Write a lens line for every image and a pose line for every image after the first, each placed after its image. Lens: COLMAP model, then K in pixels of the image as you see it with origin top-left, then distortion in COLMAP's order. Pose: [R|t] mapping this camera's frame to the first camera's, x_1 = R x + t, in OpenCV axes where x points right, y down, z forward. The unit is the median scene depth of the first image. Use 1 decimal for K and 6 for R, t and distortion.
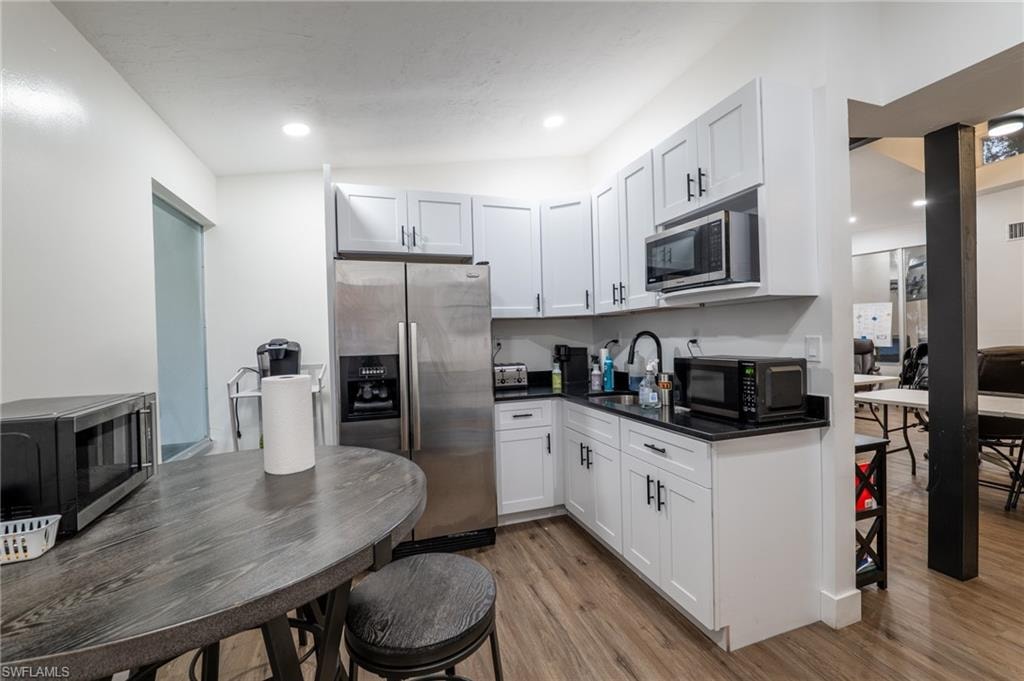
lens RADIAL K [[413.8, 0, 510.9], [0, 413.8, 338.7], [0, 0, 1]] dist [-0.008650, -0.000217]
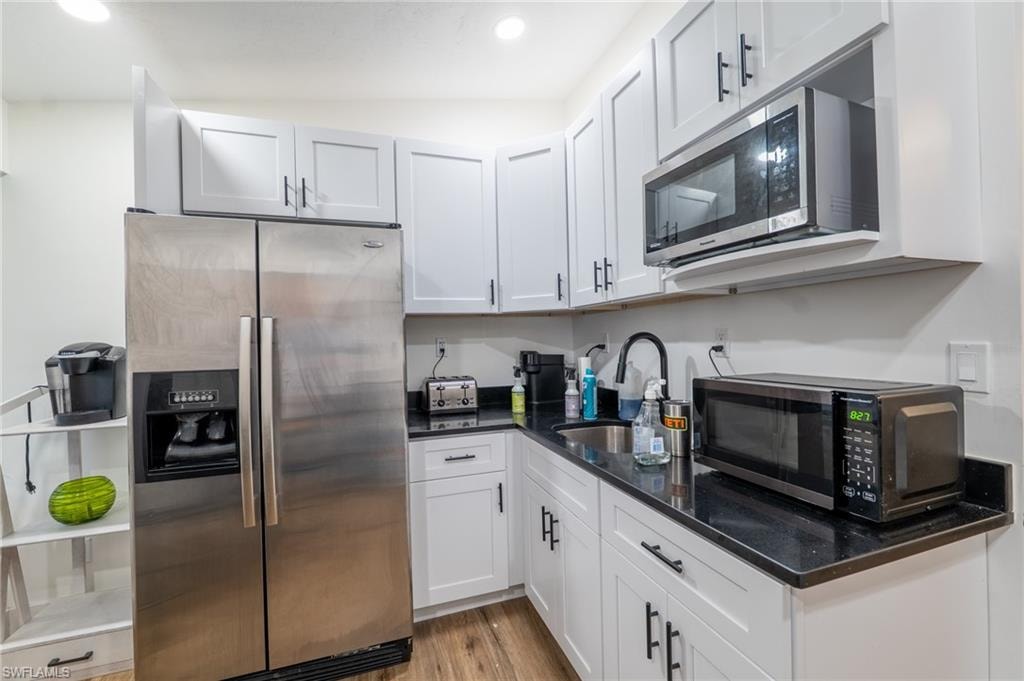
lens RADIAL K [[413.8, 0, 510.3], [0, 413.8, 340.2], [0, 0, 1]] dist [-0.008650, -0.000217]
pose [[0.999963, 0.002356, 0.008311, 0.114999], [-0.002346, 0.999996, -0.001228, -0.004806], [-0.008314, 0.001208, 0.999965, 0.361936]]
